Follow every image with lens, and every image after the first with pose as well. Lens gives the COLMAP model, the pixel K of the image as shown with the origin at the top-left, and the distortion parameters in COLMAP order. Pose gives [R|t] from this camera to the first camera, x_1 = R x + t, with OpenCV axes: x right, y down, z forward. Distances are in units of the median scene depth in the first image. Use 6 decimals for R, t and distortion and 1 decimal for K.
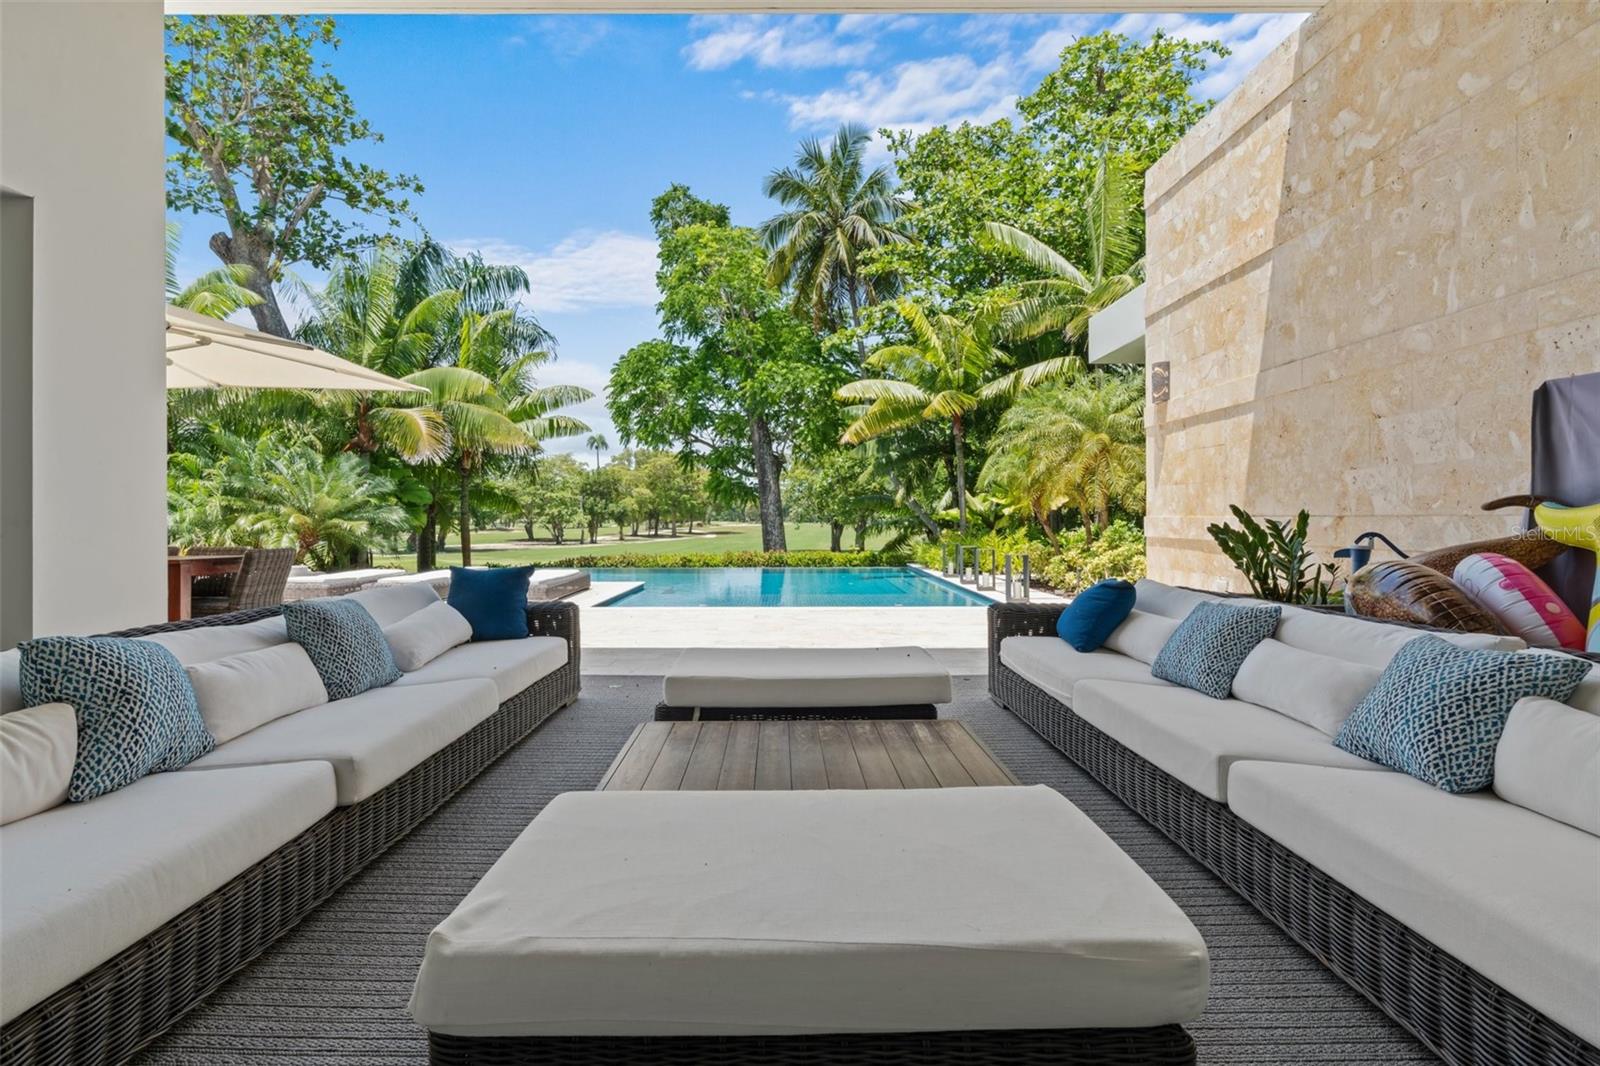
lens RADIAL K [[727.6, 0, 795.9], [0, 727.6, 523.0], [0, 0, 1]] dist [-0.009118, 0.001711]
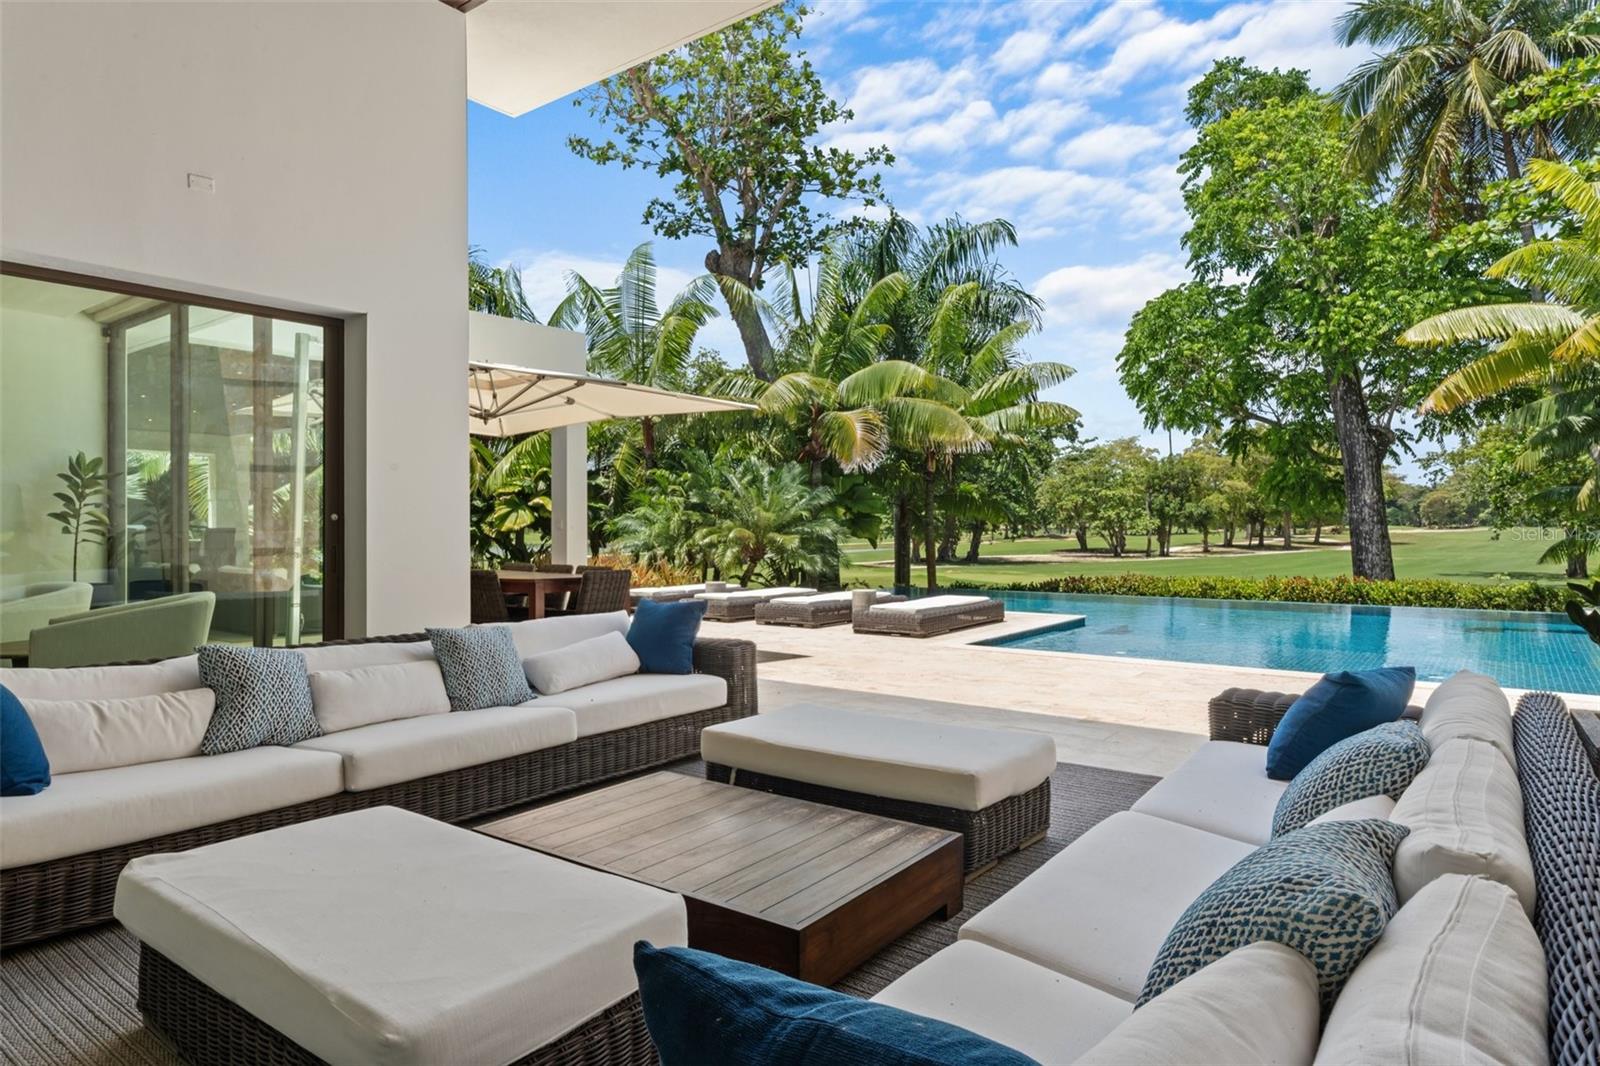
lens RADIAL K [[943.9, 0, 800.0], [0, 943.9, 522.3], [0, 0, 1]] dist [-0.001686, 0.007792]
pose [[0.792109, -0.004073, -0.610366, 0.094558], [0.000543, 0.999982, -0.005968, -0.007143], [0.610379, 0.004396, 0.792097, 0.013984]]
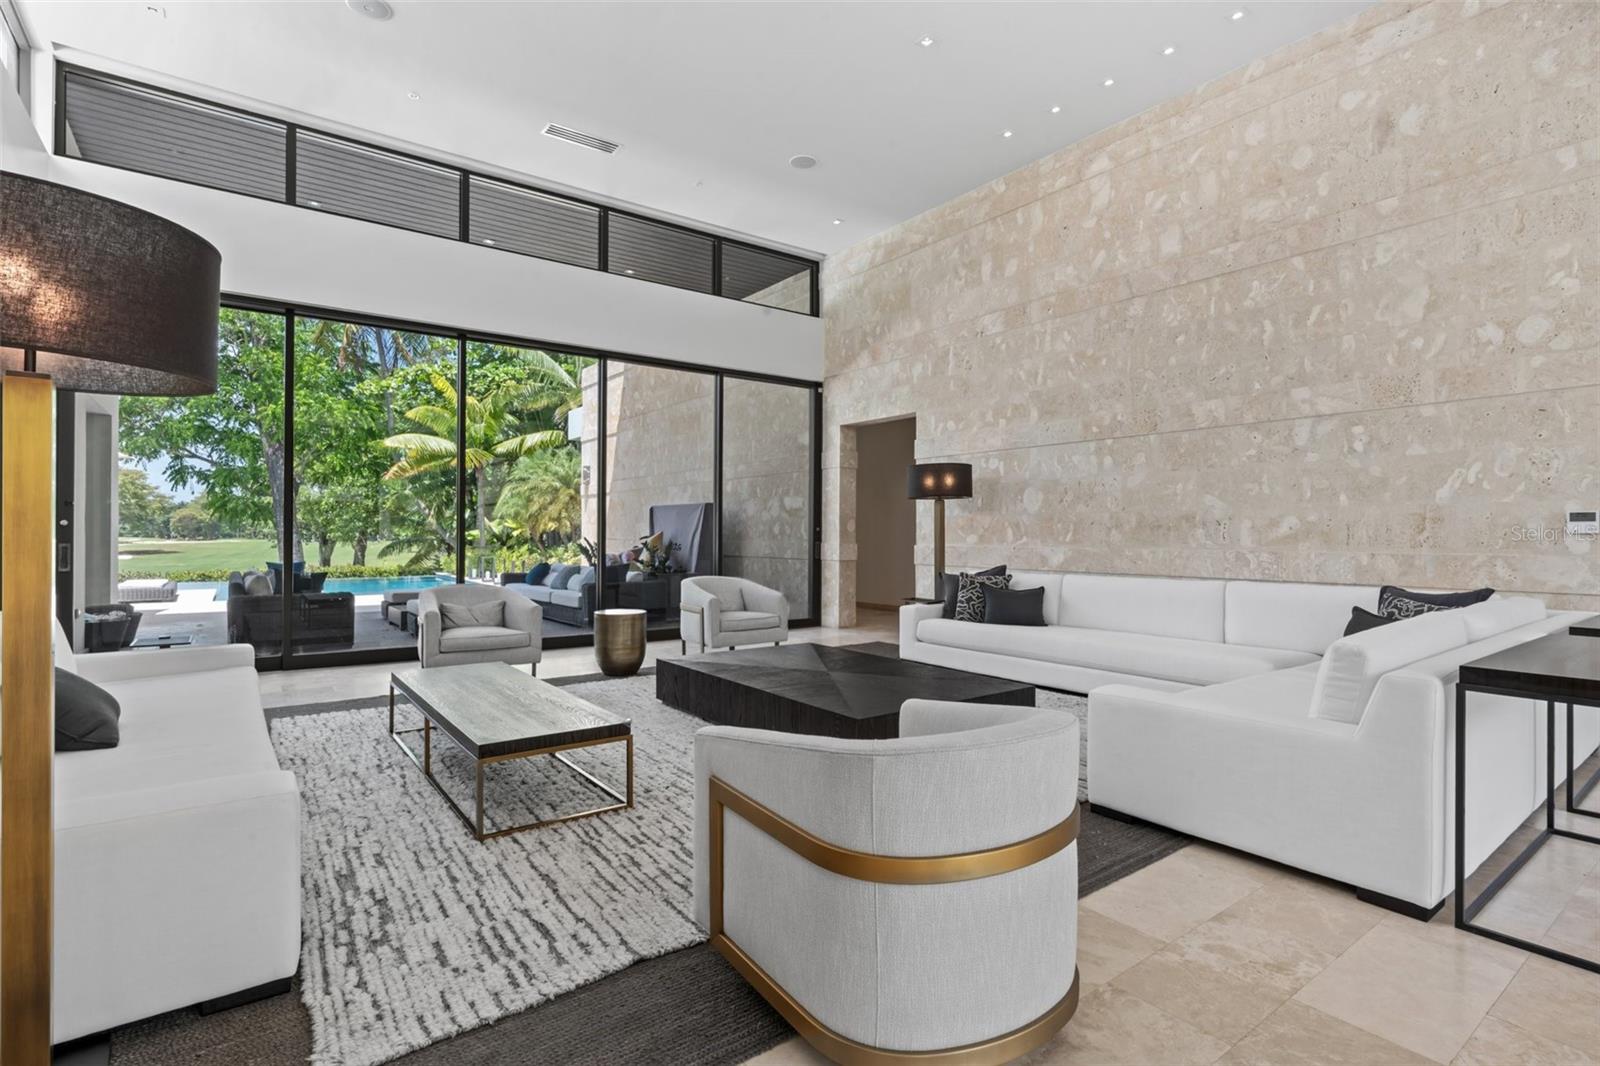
lens RADIAL K [[763.8, 0, 798.6], [0, 763.8, 535.1], [0, 0, 1]] dist [-0.011869, 0.001930]
pose [[0.809228, 0.003612, 0.587483, -0.094099], [-0.000054, 0.999982, -0.006075, -0.002317], [-0.587494, 0.004884, 0.809214, -0.364479]]
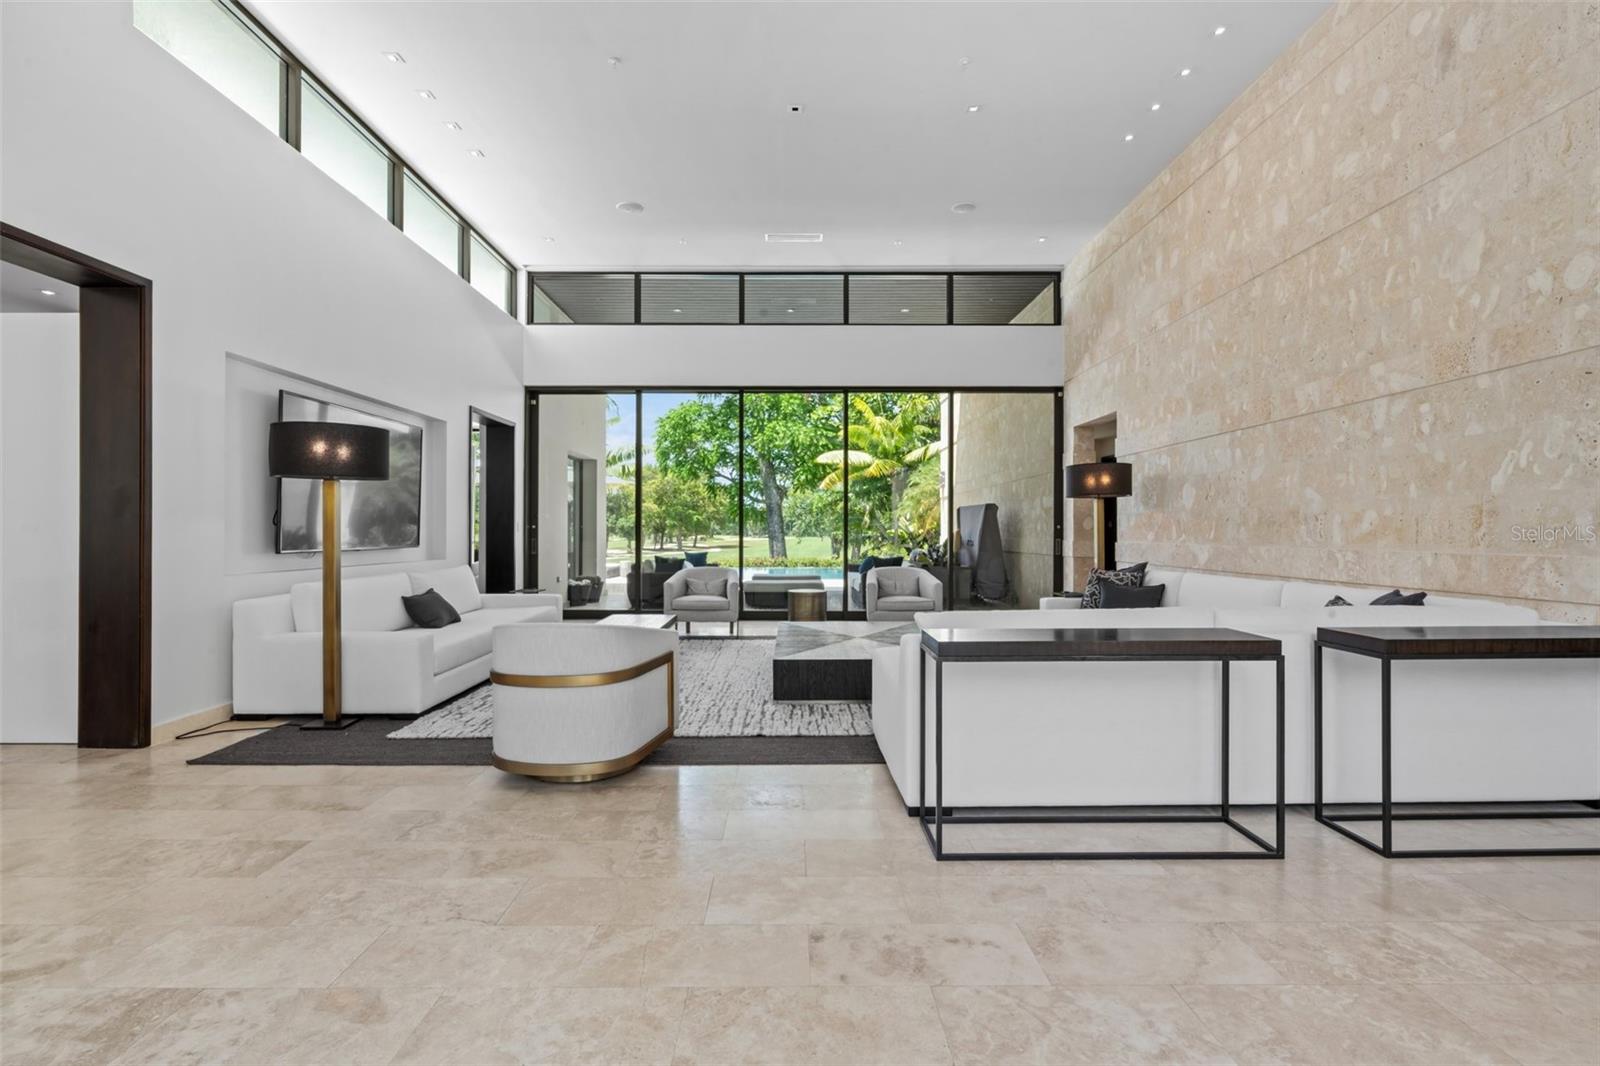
lens RADIAL K [[763.8, 0, 798.7], [0, 763.8, 534.9], [0, 0, 1]] dist [-0.011869, 0.001930]
pose [[0.999990, 0.002479, -0.003670, 0.016644], [-0.002491, 0.999992, -0.003128, -0.001869], [0.003662, 0.003137, 0.999988, -0.474731]]
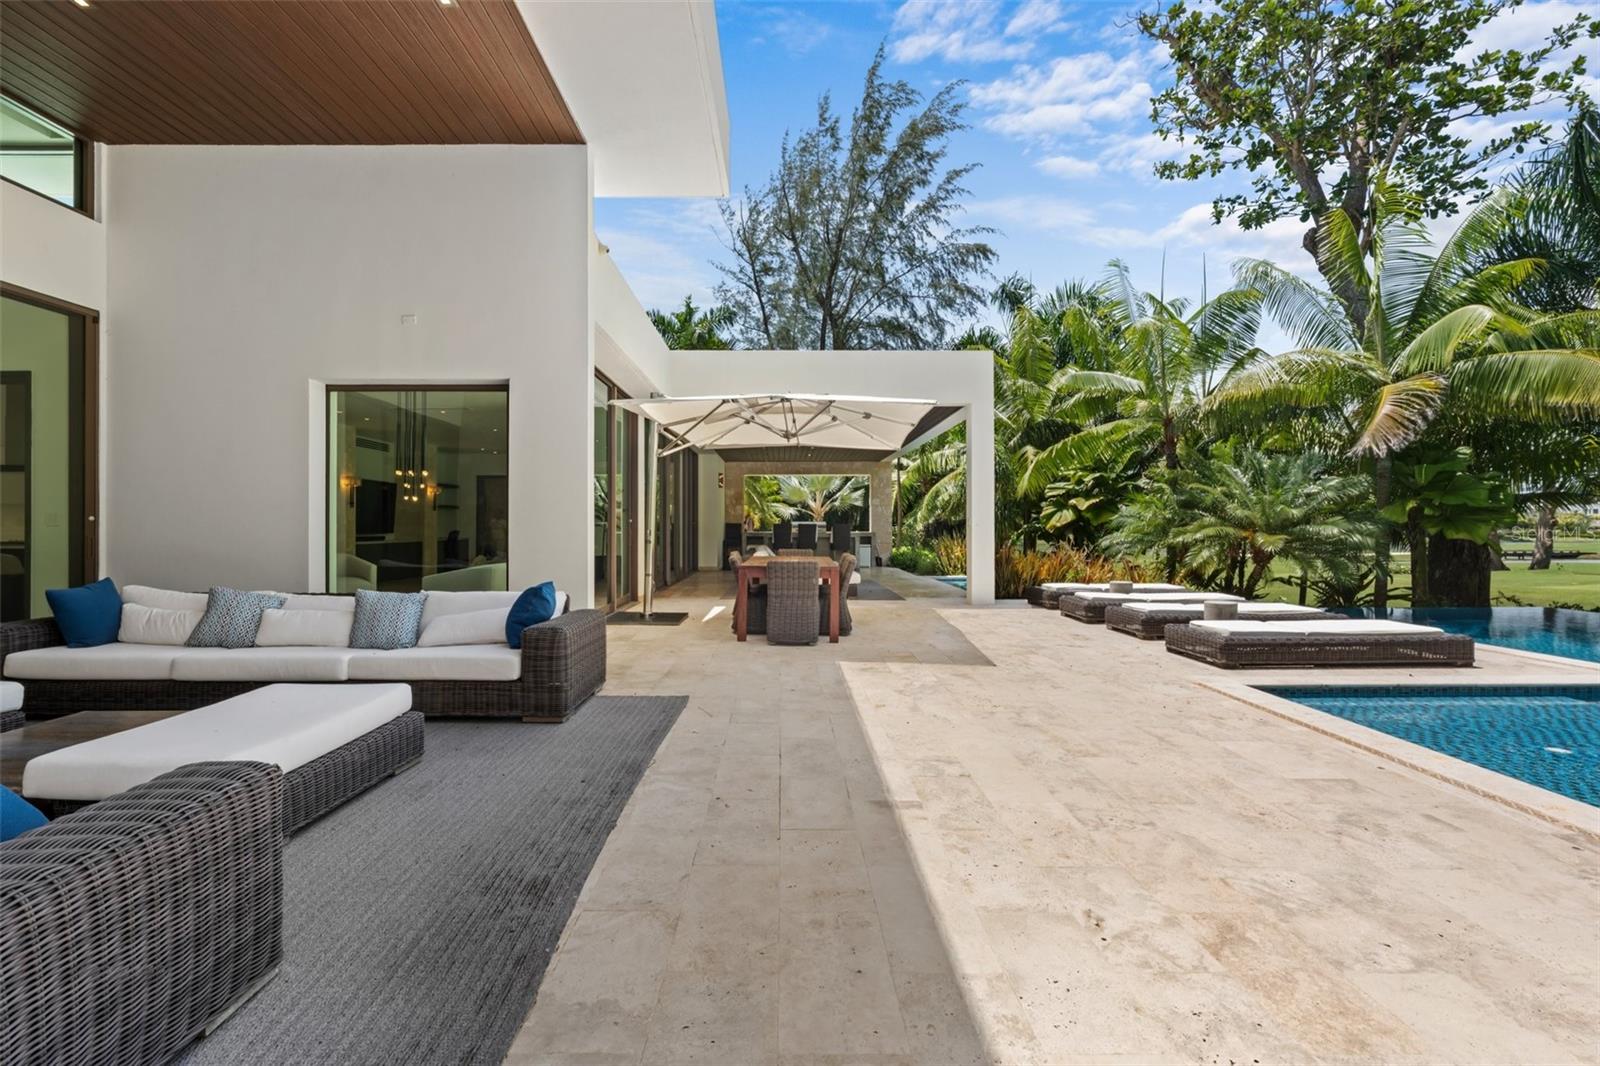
lens RADIAL K [[727.6, 0, 783.9], [0, 727.6, 530.4], [0, 0, 1]] dist [-0.009118, 0.001711]
pose [[-0.010126, 0.009998, -0.999899, 0.137909], [-0.005589, 0.999934, 0.010054, -0.007765], [0.999933, 0.005690, -0.010069, 0.256898]]
